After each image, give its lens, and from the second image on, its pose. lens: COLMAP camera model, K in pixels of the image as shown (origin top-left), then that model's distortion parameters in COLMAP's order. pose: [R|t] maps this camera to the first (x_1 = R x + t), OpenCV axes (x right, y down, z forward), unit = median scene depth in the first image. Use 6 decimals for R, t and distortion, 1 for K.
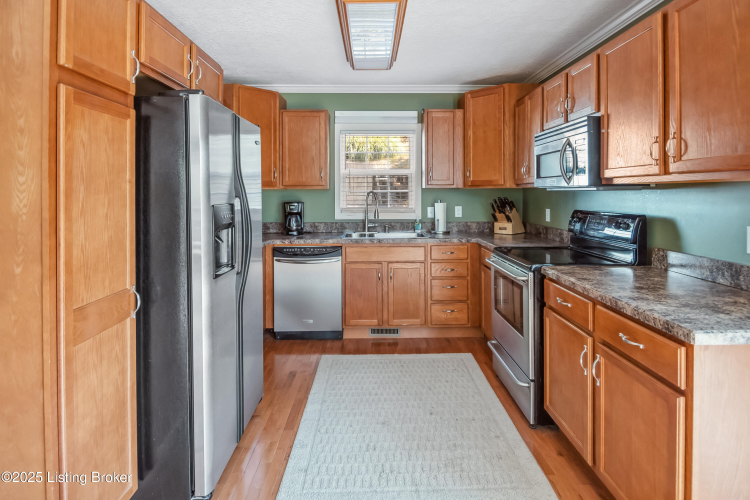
lens RADIAL K [[413.3, 0, 376.6], [0, 413.3, 196.0], [0, 0, 1]] dist [0.007021, -0.010447]
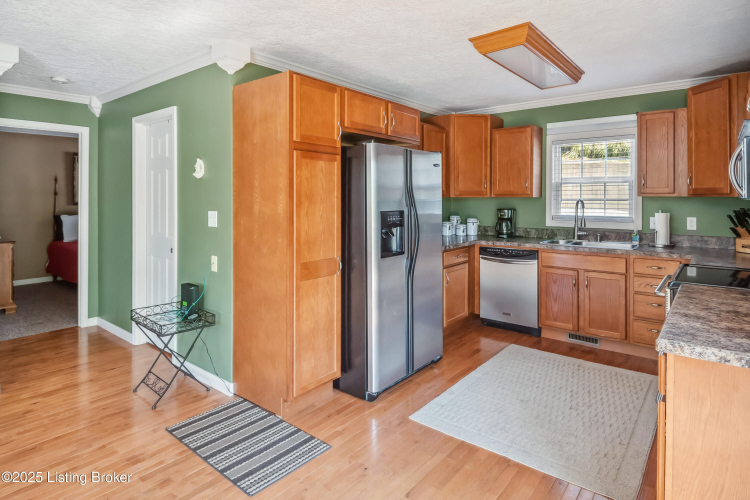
lens RADIAL K [[413.3, 0, 384.6], [0, 413.3, 201.6], [0, 0, 1]] dist [0.007021, -0.010447]
pose [[0.775521, 0.009525, -0.631250, 0.323253], [-0.006637, 0.999954, 0.006935, -0.013827], [0.631287, -0.001189, 0.775548, -0.109932]]
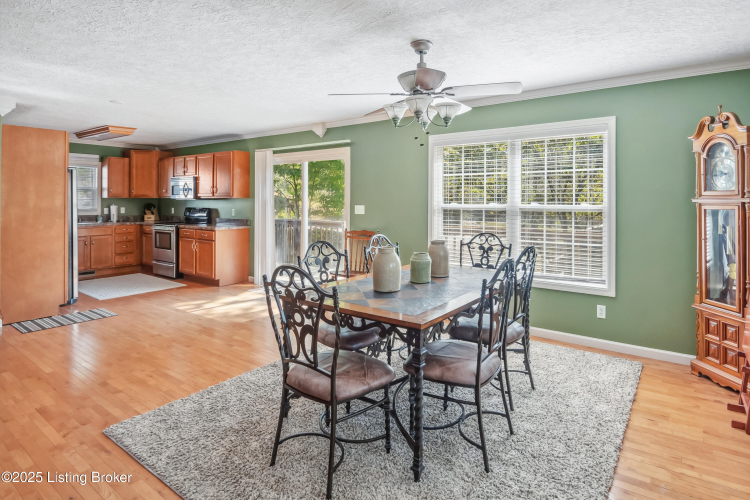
lens RADIAL K [[413.3, 0, 377.1], [0, 413.3, 199.0], [0, 0, 1]] dist [0.007021, -0.010447]
pose [[0.600603, 0.007086, 0.799516, -0.804307], [-0.000086, 0.999961, -0.008798, 0.004394], [-0.799547, 0.005215, 0.600581, -1.388267]]
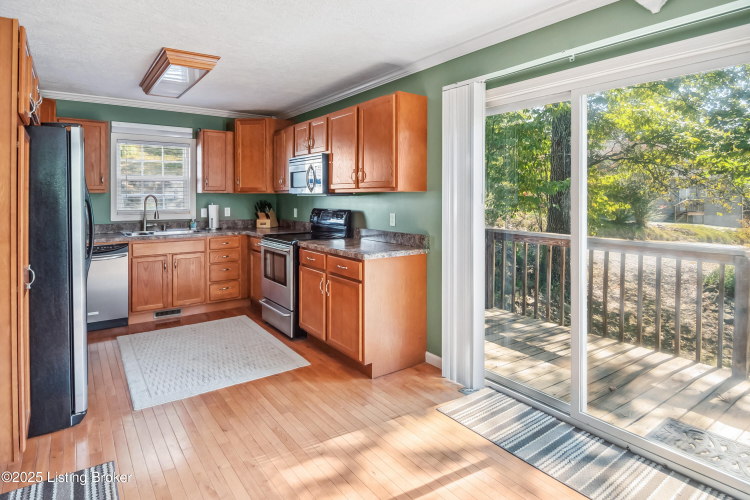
lens RADIAL K [[413.3, 0, 379.1], [0, 413.3, 201.1], [0, 0, 1]] dist [0.007021, -0.010447]
pose [[0.810319, -0.002632, 0.585983, -0.216021], [0.000636, 0.999993, 0.003612, 0.001133], [-0.585989, -0.002554, 0.810315, -0.376965]]
